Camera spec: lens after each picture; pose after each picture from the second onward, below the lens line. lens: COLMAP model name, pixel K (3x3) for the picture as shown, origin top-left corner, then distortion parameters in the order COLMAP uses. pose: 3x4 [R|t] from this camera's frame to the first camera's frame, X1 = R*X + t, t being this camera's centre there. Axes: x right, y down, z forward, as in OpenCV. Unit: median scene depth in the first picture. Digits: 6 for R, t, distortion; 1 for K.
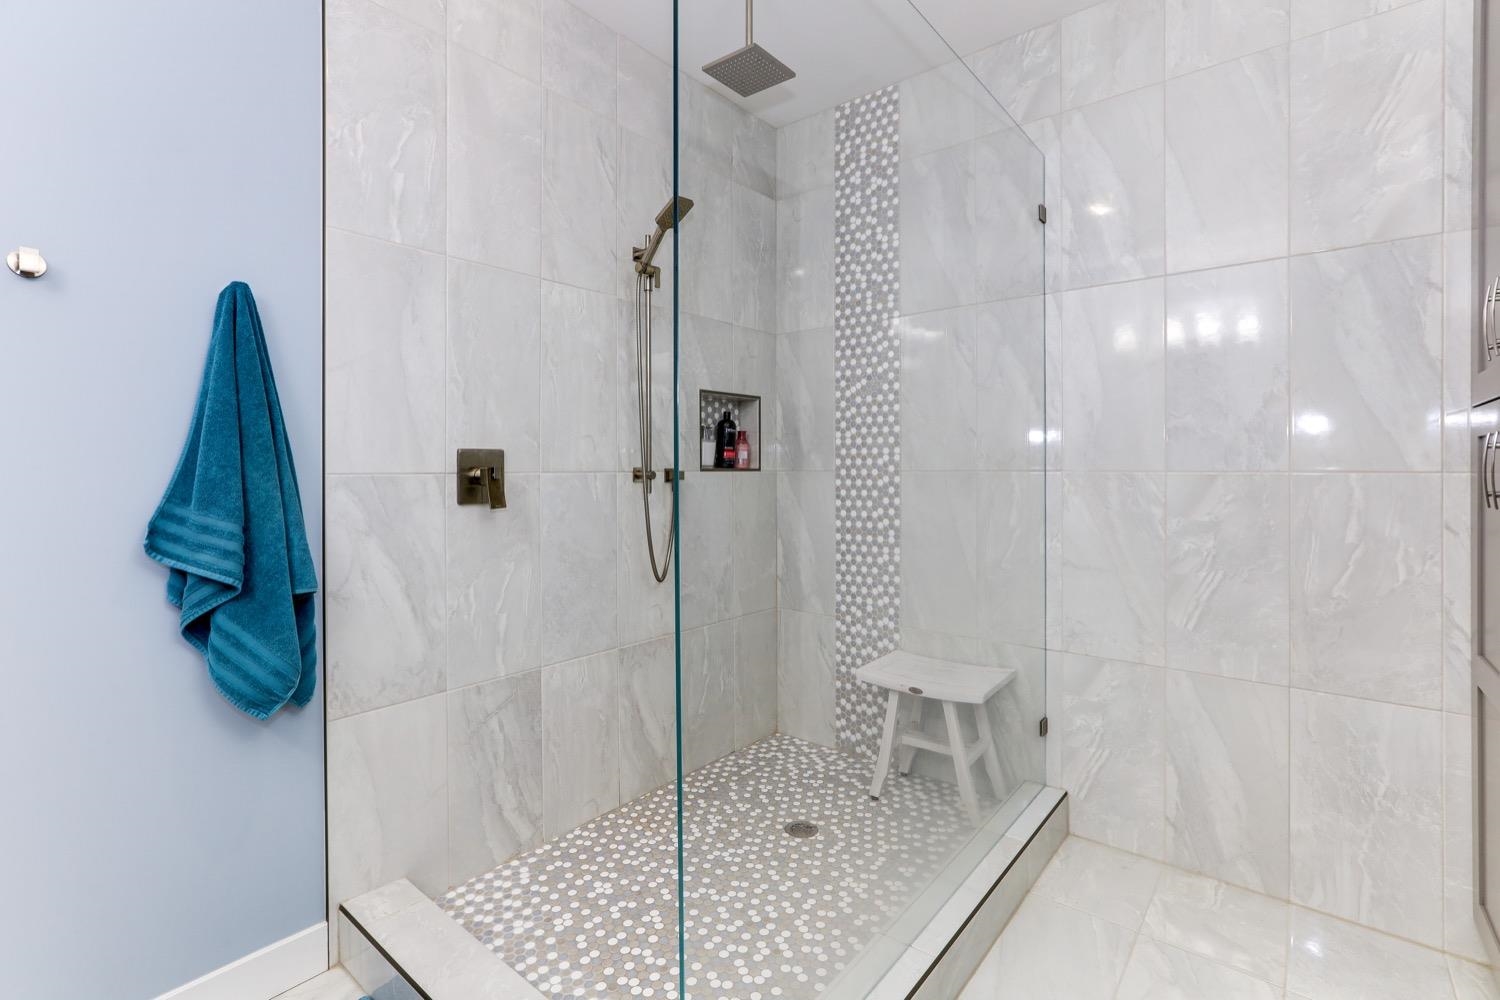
lens RADIAL K [[682.8, 0, 751.3], [0, 682.8, 469.7], [0, 0, 1]] dist [-0.035732, 0.000244]
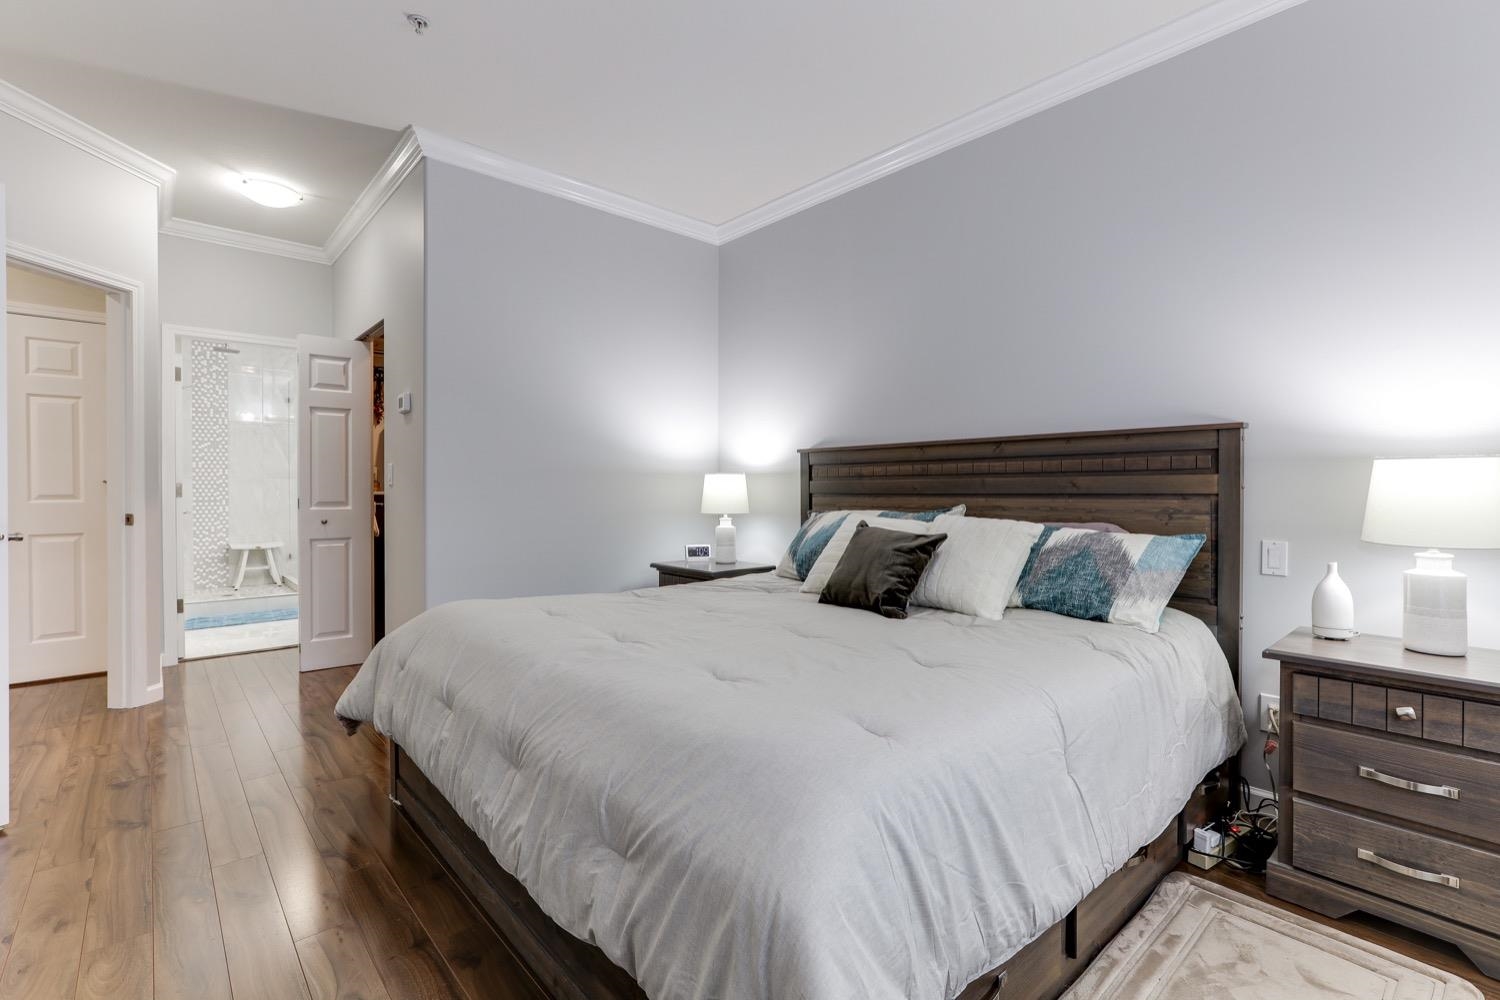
lens RADIAL K [[685.1, 0, 750.0], [0, 685.1, 500.0], [0, 0, 1]] dist [-0.004194, -0.000244]
pose [[0.155787, -0.012617, 0.987710, -2.108583], [-0.008790, 0.999861, 0.014158, 0.031484], [-0.987752, -0.010888, 0.155654, -1.457664]]
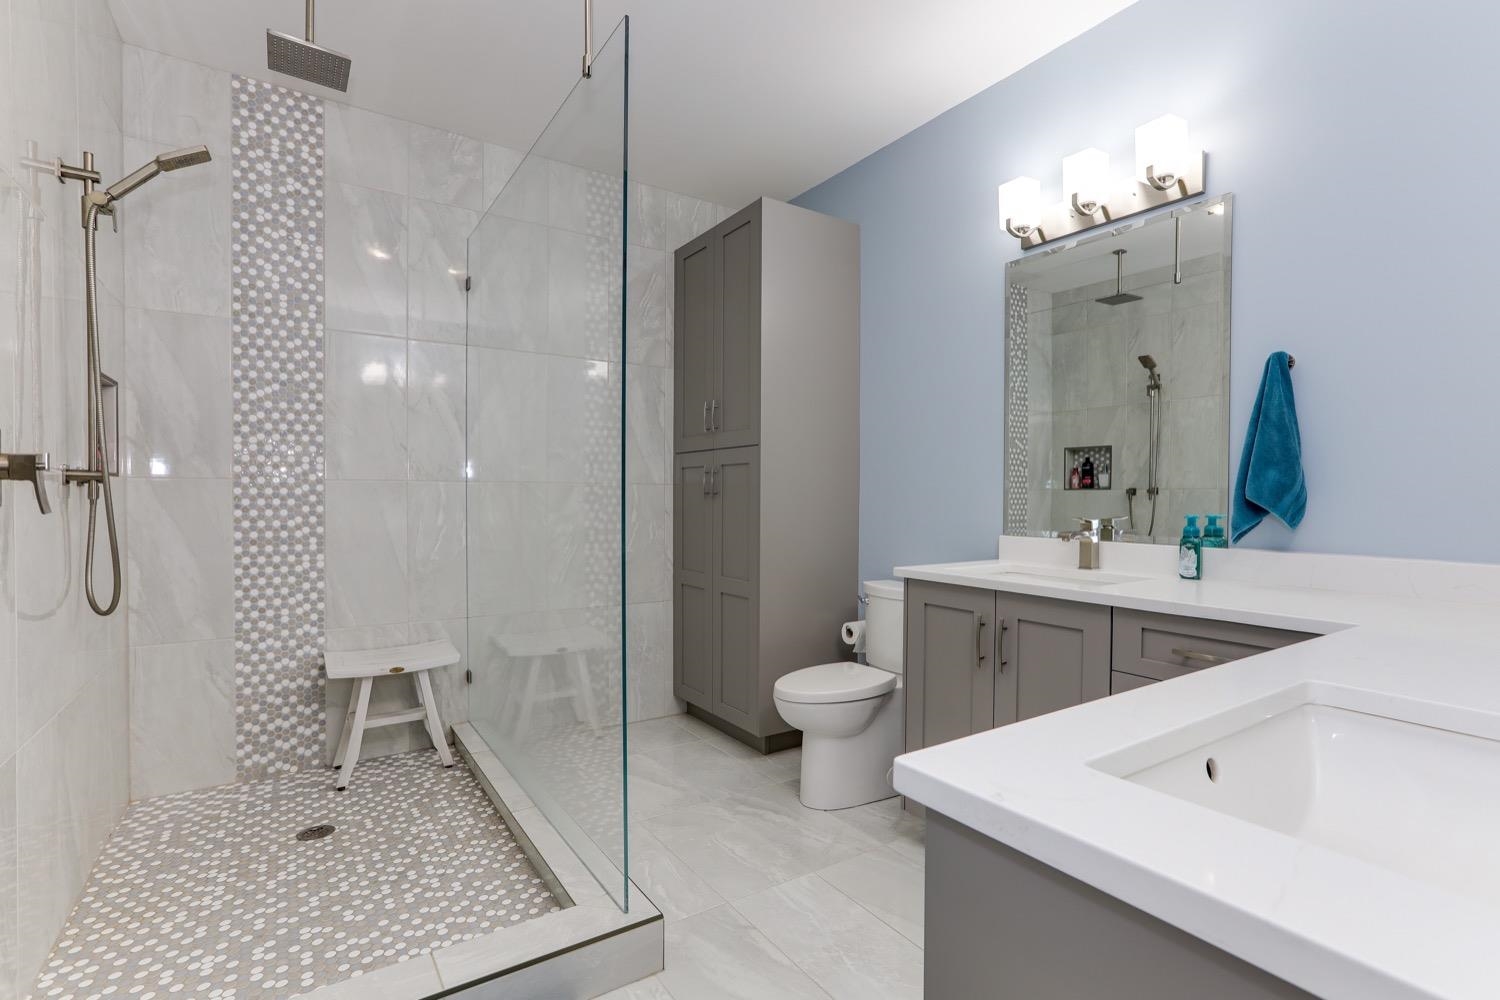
lens RADIAL K [[708.1, 0, 750.0], [0, 708.1, 500.0], [0, 0, 1]] dist [-0.001288, 0.000024]
pose [[0.298978, -0.008633, 0.954221, -0.599212], [-0.008266, 0.999898, 0.011636, 0.014487], [-0.954224, -0.011366, 0.298876, 0.058080]]
